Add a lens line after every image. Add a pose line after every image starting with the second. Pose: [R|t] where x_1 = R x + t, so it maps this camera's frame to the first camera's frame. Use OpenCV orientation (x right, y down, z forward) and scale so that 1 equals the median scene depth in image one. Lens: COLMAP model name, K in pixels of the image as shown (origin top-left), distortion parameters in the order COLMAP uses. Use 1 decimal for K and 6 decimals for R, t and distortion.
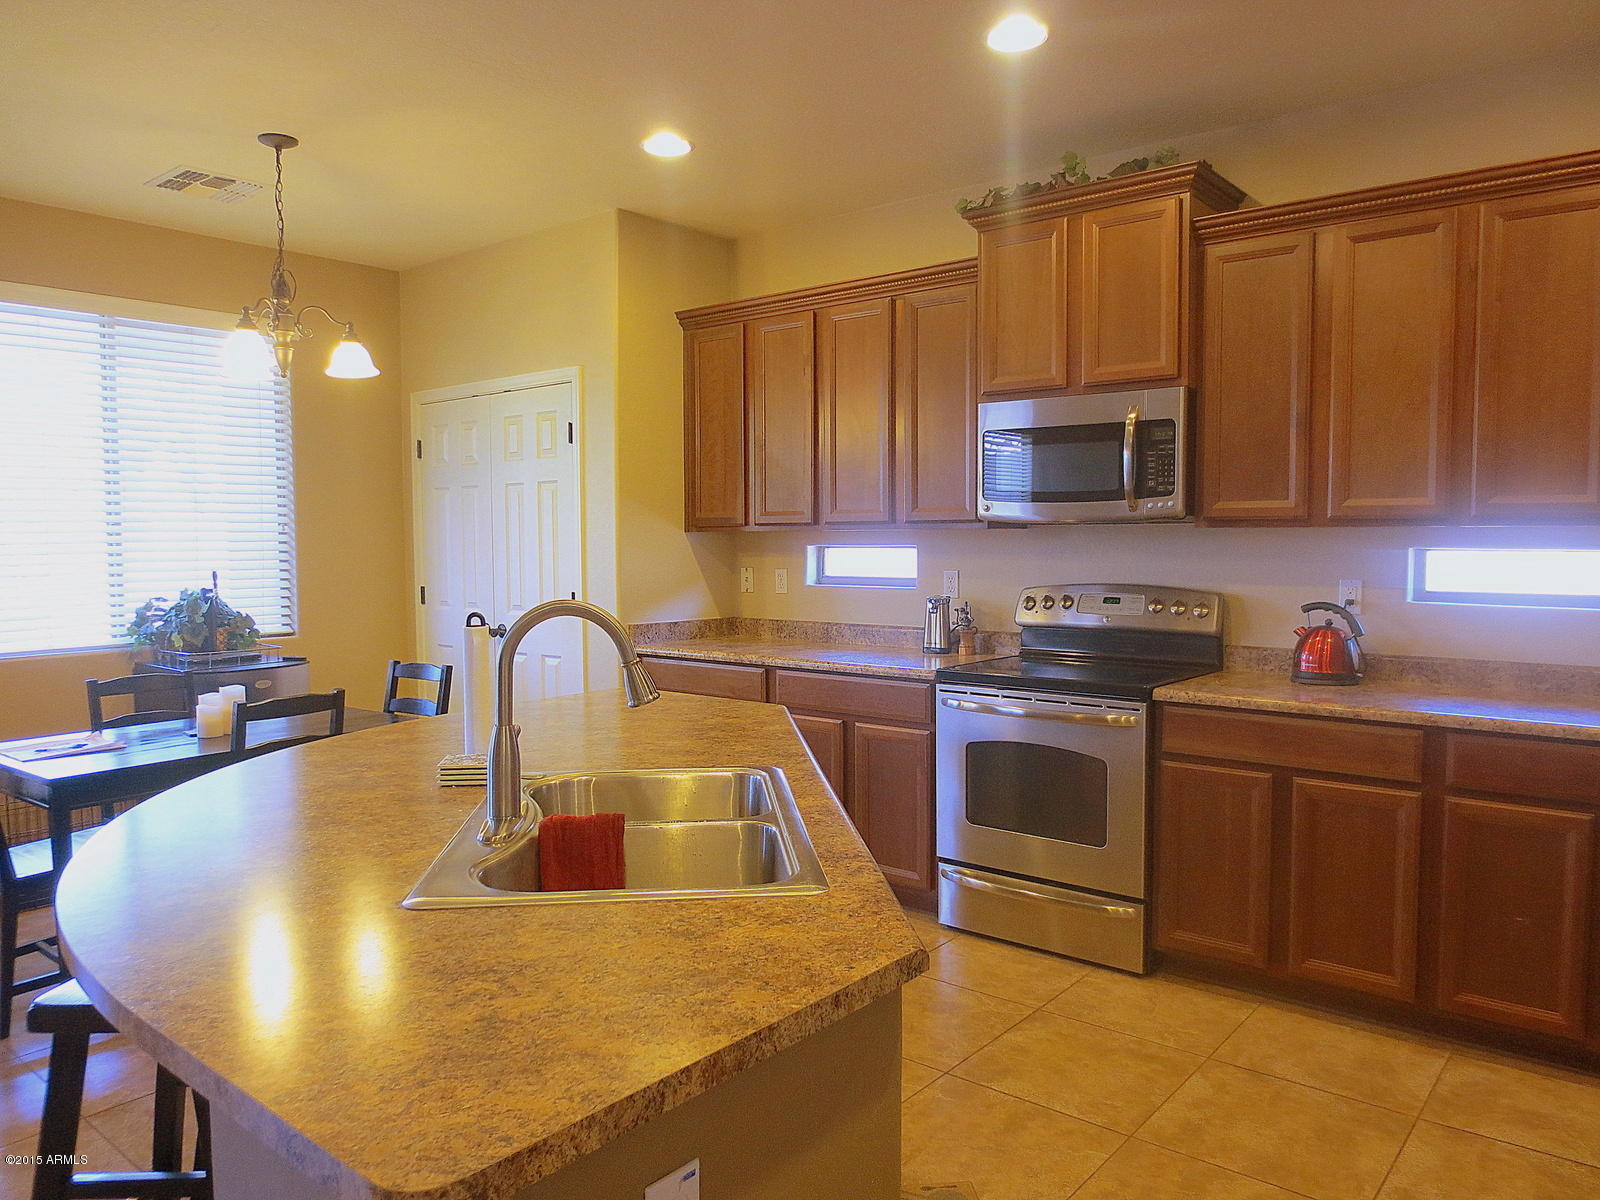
lens RADIAL K [[1132.5, 0, 797.1], [0, 1132.5, 597.5], [0, 0, 1]] dist [-0.025312, 0.005903]
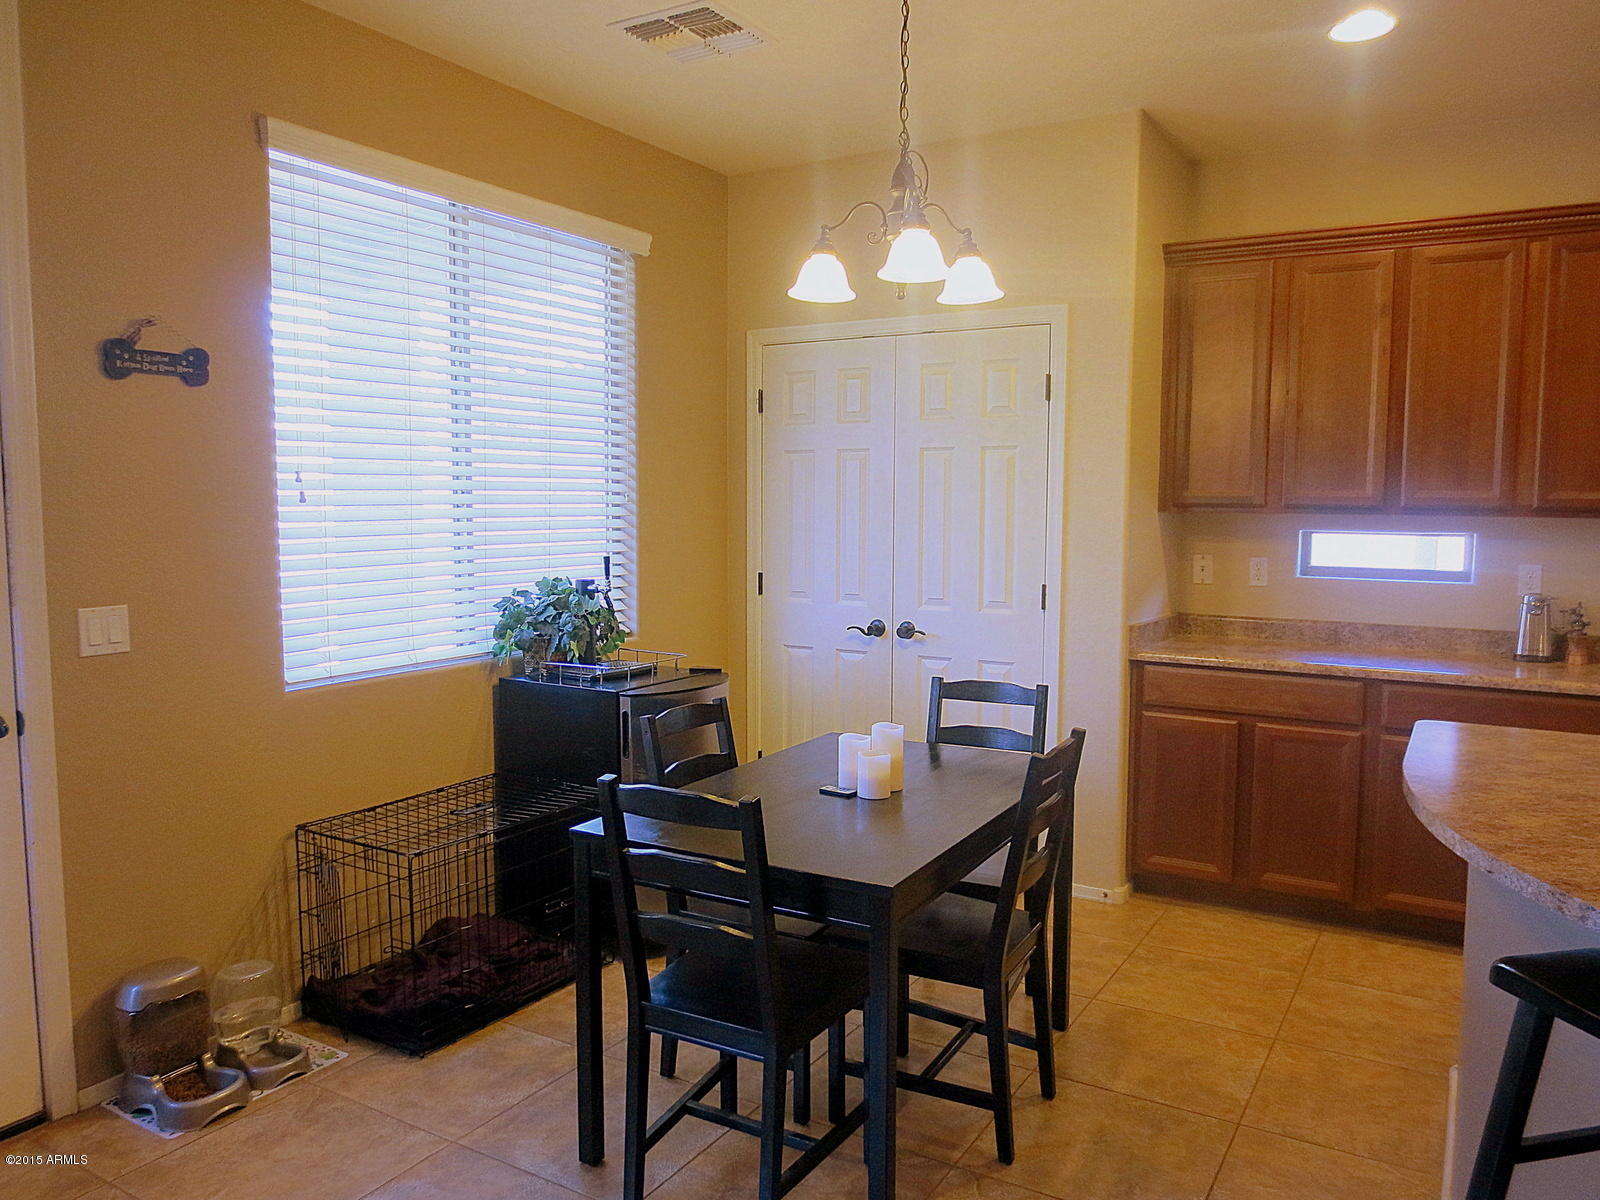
lens RADIAL K [[1153.1, 0, 797.6], [0, 1153.1, 599.0], [0, 0, 1]] dist [-0.025588, 0.005034]
pose [[0.988510, 0.002147, 0.151140, -0.551901], [-0.006605, 0.999558, 0.028999, -0.019325], [-0.151011, -0.029664, 0.988087, 0.234764]]
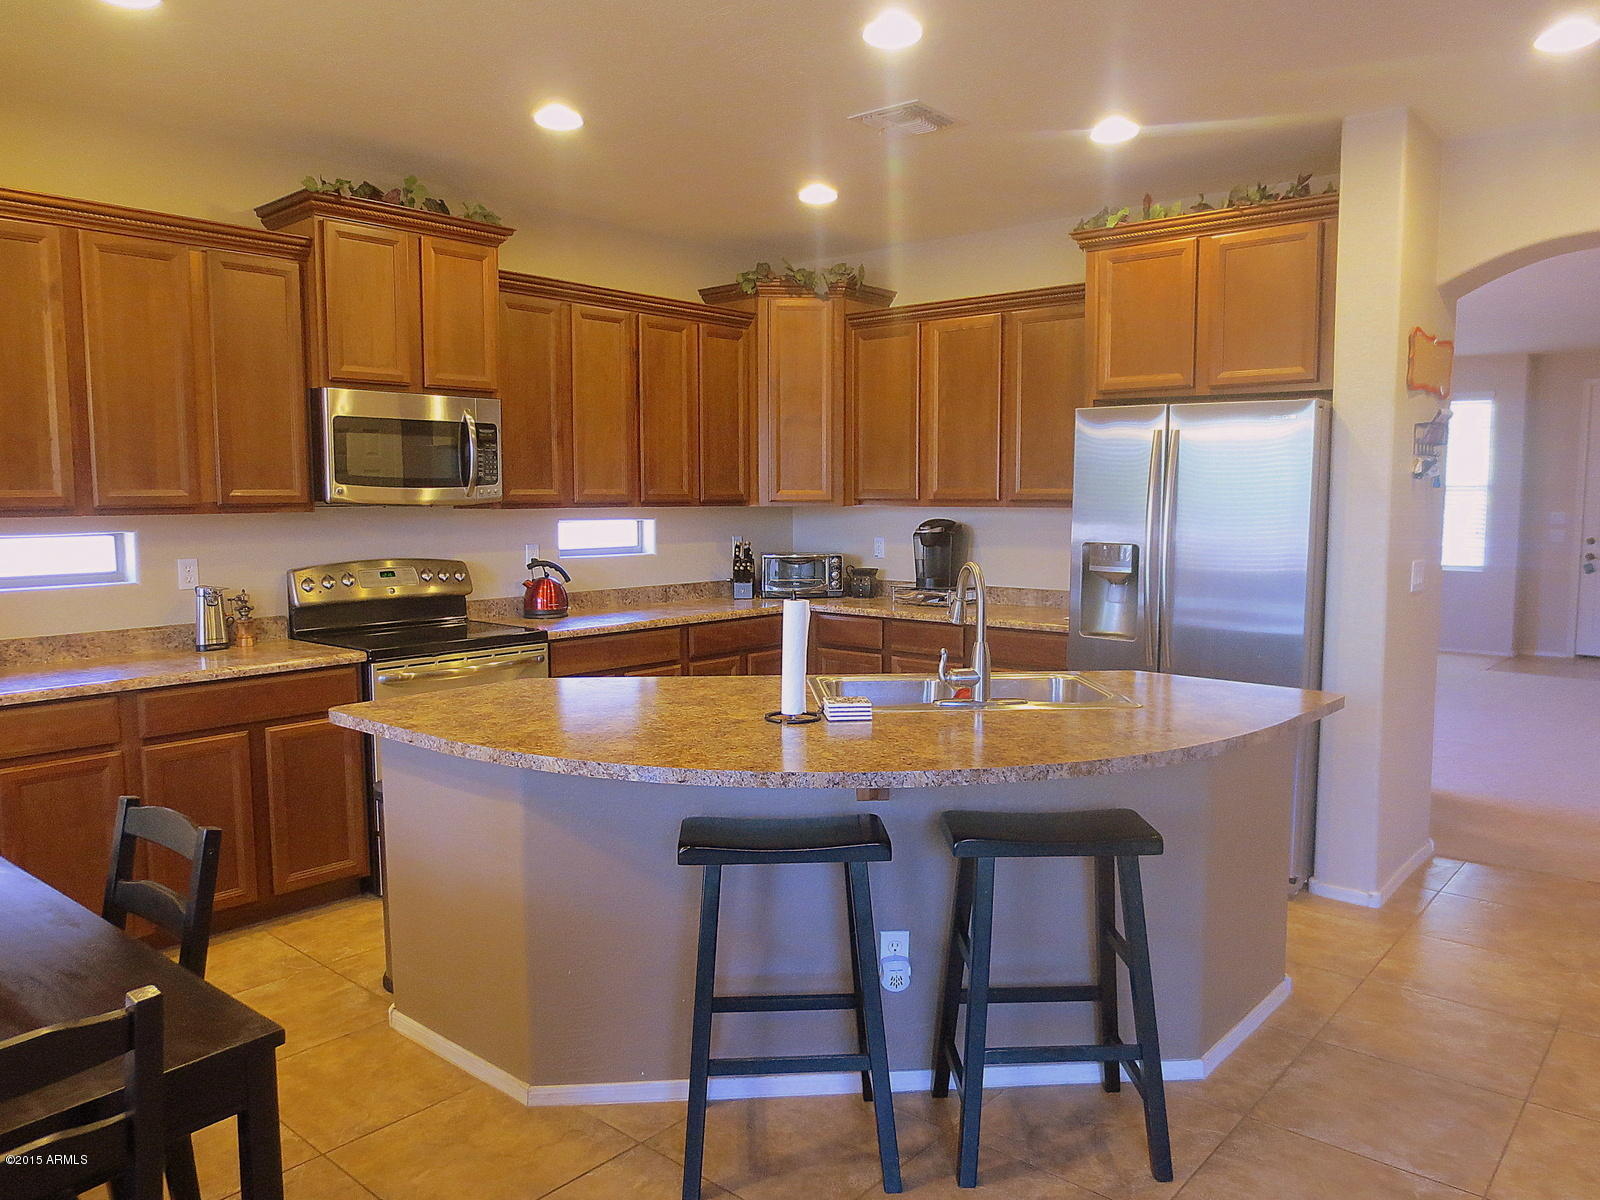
lens RADIAL K [[1153.1, 0, 797.6], [0, 1153.1, 599.0], [0, 0, 1]] dist [-0.025588, 0.005034]
pose [[0.016397, -0.085233, 0.996226, -0.773698], [0.059733, 0.994664, 0.084116, -0.040308], [-0.998080, 0.058128, 0.021401, 0.512096]]
